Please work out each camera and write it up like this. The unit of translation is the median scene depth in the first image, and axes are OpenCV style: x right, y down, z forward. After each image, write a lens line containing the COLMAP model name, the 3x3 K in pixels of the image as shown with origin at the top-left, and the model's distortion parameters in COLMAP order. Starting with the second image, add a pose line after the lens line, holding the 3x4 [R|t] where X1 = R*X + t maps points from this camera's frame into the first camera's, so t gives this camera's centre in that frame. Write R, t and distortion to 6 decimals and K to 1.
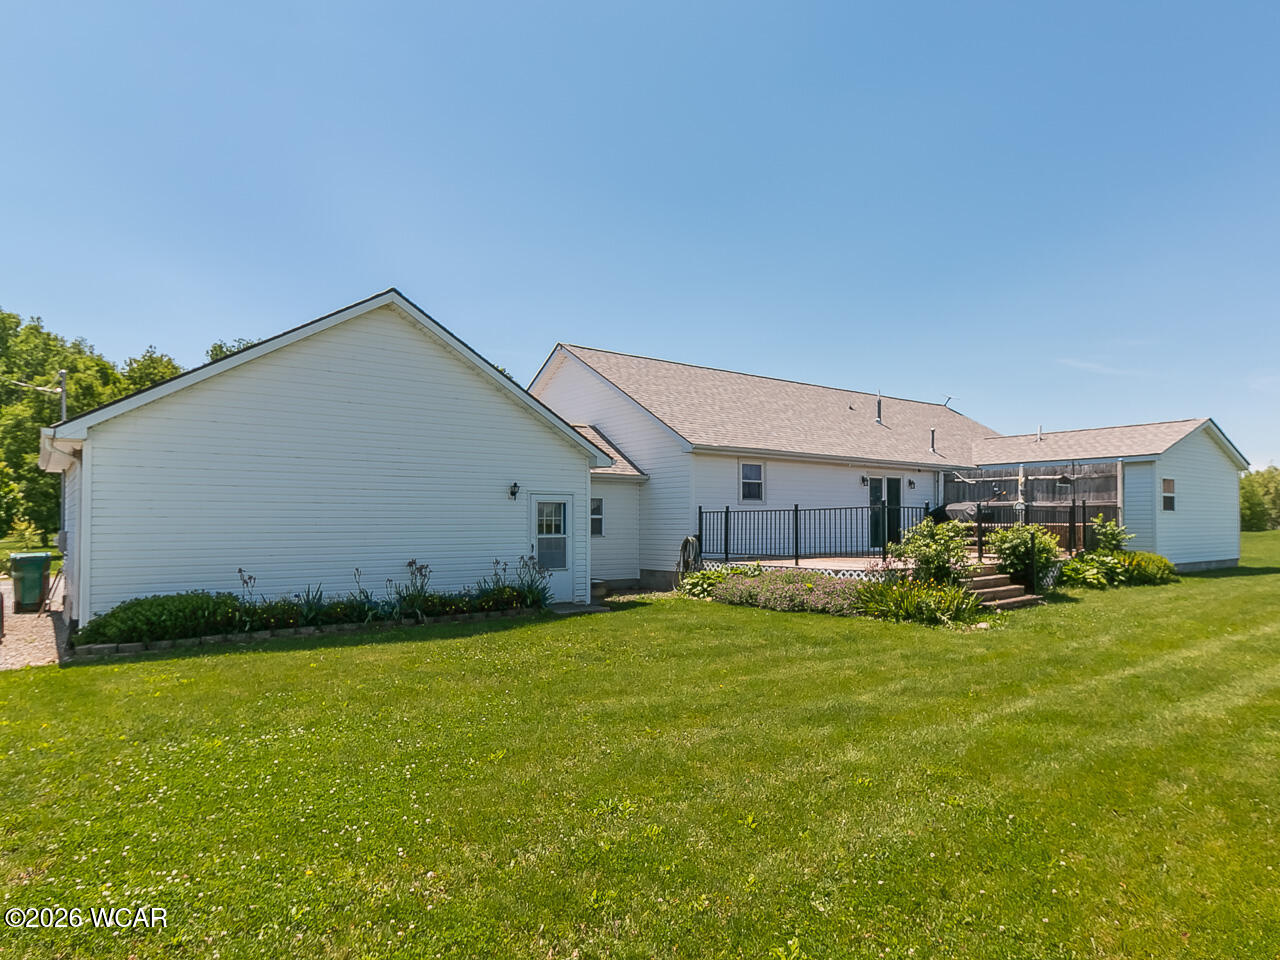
lens RADIAL K [[774.1, 0, 636.1], [0, 774.1, 484.4], [0, 0, 1]] dist [0.005744, 0.001273]
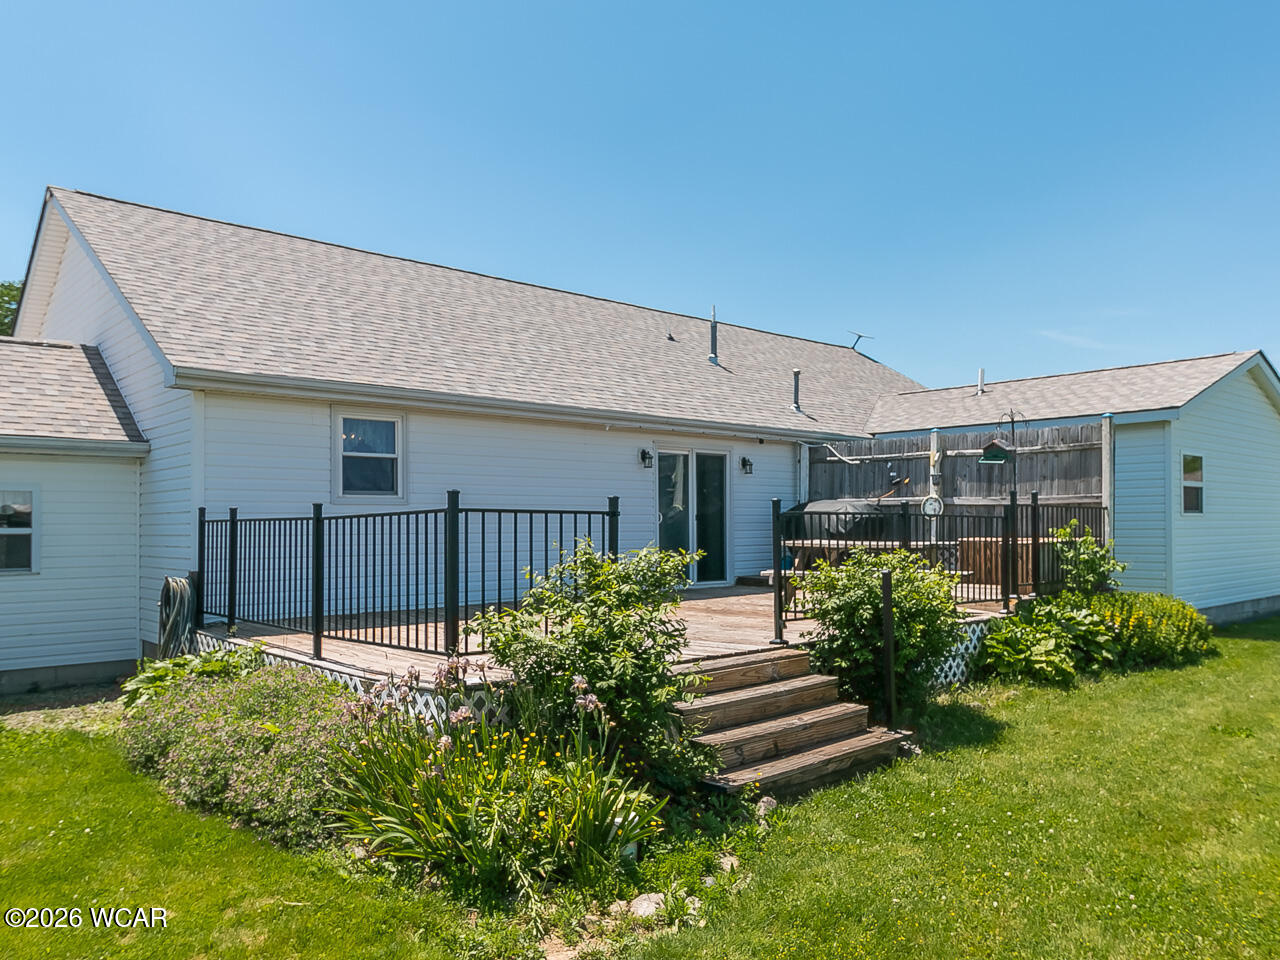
lens RADIAL K [[926.9, 0, 641.8], [0, 926.9, 482.8], [0, 0, 1]] dist [0.012039, 0.002461]
pose [[0.996545, -0.000393, 0.083054, 0.261986], [0.000074, 0.999993, 0.003838, 0.010874], [-0.083055, -0.003818, 0.996538, 0.405667]]
